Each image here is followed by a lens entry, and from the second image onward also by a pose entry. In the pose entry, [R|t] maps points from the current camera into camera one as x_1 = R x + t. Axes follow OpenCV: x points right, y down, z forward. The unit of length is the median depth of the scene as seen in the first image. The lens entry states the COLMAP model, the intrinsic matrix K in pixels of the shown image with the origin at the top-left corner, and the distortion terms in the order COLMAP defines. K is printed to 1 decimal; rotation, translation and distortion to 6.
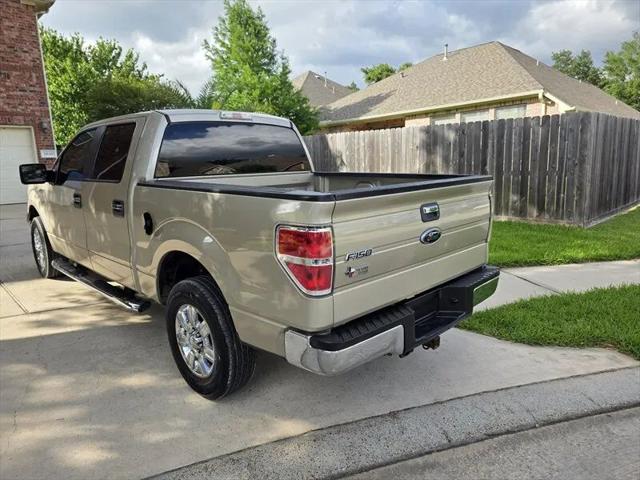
lens RADIAL K [[433.2, 0, 311.2], [0, 433.2, 246.3], [0, 0, 1]] dist [0.055903, -0.055551]
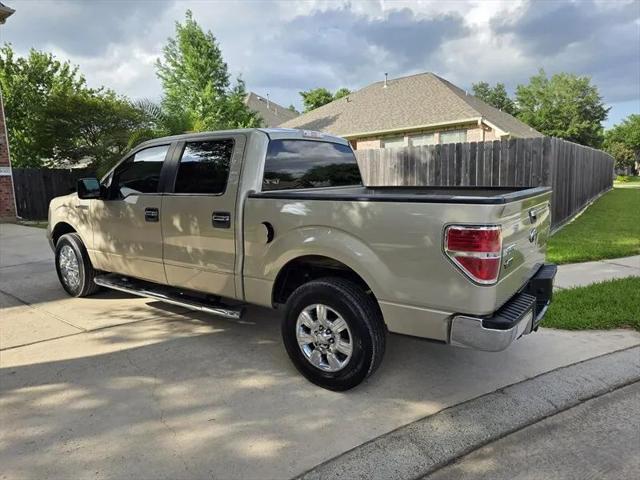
lens RADIAL K [[433.2, 0, 315.8], [0, 433.2, 243.2], [0, 0, 1]] dist [0.055903, -0.055551]
pose [[0.985433, -0.024334, 0.168314, -0.126825], [0.032921, 0.998284, -0.048420, 0.009025], [-0.166847, 0.053256, 0.984544, -0.021735]]
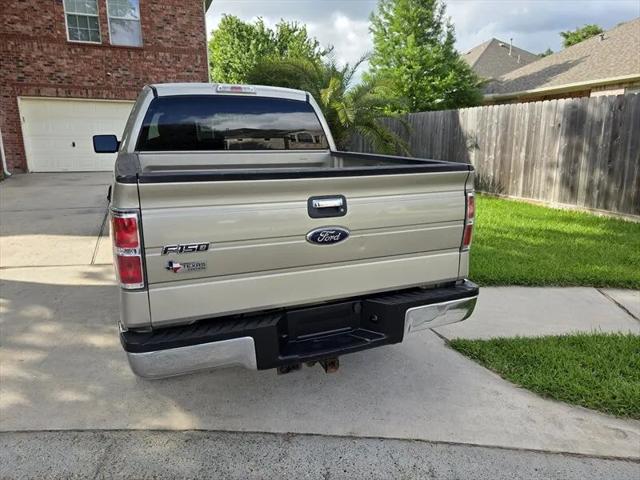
lens RADIAL K [[433.2, 0, 315.5], [0, 433.2, 242.7], [0, 0, 1]] dist [0.055903, -0.055551]
pose [[0.923665, 0.112955, -0.366176, 0.134426], [-0.097028, 0.993369, 0.061677, -0.014172], [0.370714, -0.021440, 0.928500, 0.059379]]
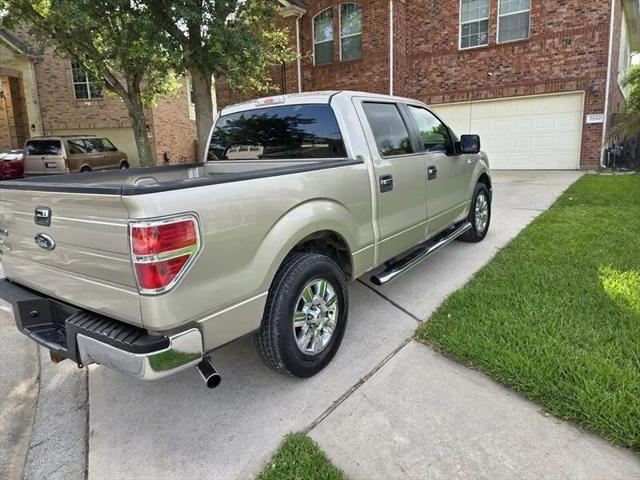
lens RADIAL K [[433.2, 0, 315.5], [0, 433.2, 229.7], [0, 0, 1]] dist [0.055903, -0.055551]
pose [[0.156333, 0.205827, -0.966020, 0.308948], [-0.151270, 0.971497, 0.182513, -0.075190], [0.976052, 0.117597, 0.183012, 0.340463]]
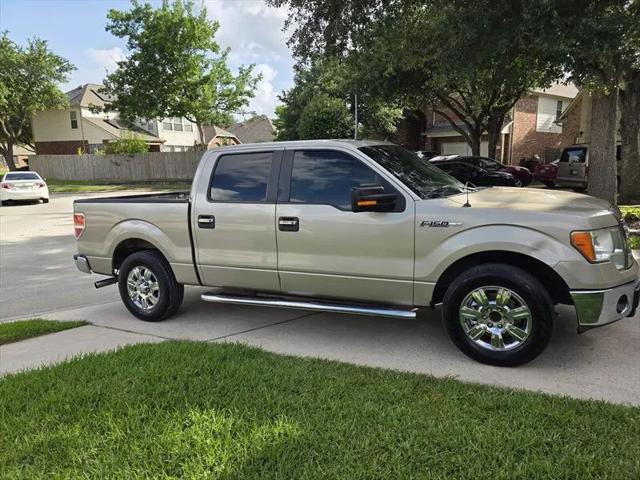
lens RADIAL K [[433.2, 0, 322.2], [0, 433.2, 251.5], [0, 0, 1]] dist [0.055903, -0.055551]
pose [[-0.940564, 0.111379, -0.320832, 0.023687], [-0.018918, 0.926043, 0.376944, -0.187569], [0.339088, 0.360610, -0.868896, 0.850735]]
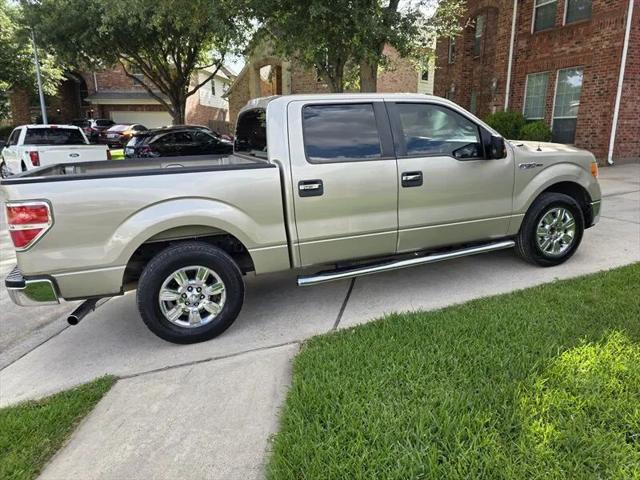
lens RADIAL K [[433.2, 0, 315.1], [0, 433.2, 232.5], [0, 0, 1]] dist [0.055903, -0.055551]
pose [[-0.420150, 0.245171, -0.873708, 0.289089], [-0.140906, 0.933508, 0.329710, -0.135734], [0.896448, 0.261638, -0.357667, 0.580099]]
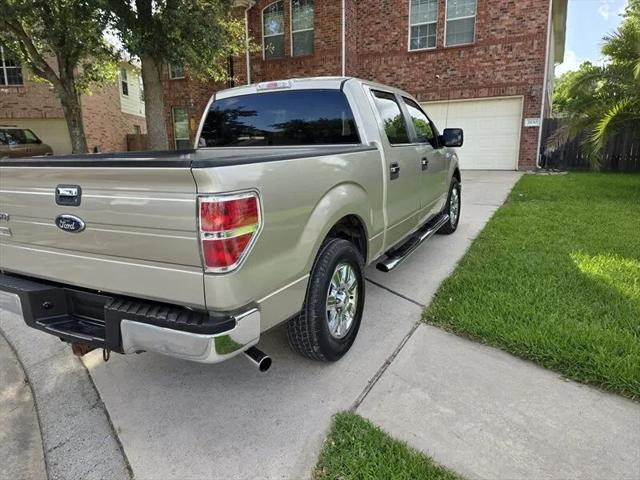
lens RADIAL K [[433.2, 0, 313.3], [0, 433.2, 245.8], [0, 0, 1]] dist [0.055903, -0.055551]
pose [[0.294319, 0.235642, -0.926202, 0.296696], [-0.170199, 0.966558, 0.191826, -0.055430], [0.940430, 0.101181, 0.324582, 0.287916]]
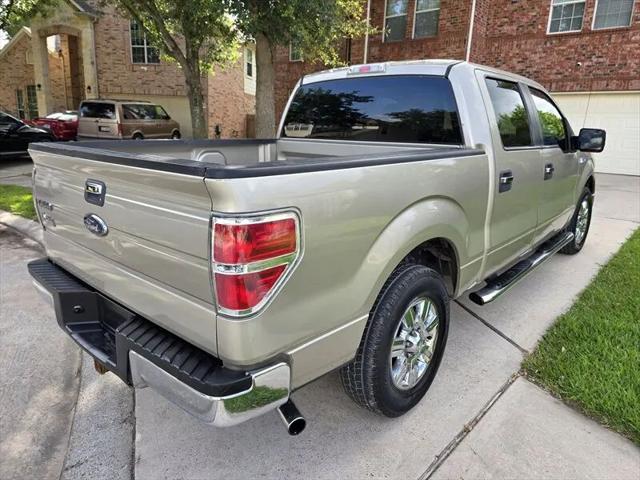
lens RADIAL K [[433.2, 0, 331.2], [0, 433.2, 244.0], [0, 0, 1]] dist [0.055903, -0.055551]
pose [[0.079306, 0.281352, -0.956322, 0.249266], [-0.223782, 0.939883, 0.257958, -0.066651], [0.971407, 0.193550, 0.137499, 0.316366]]
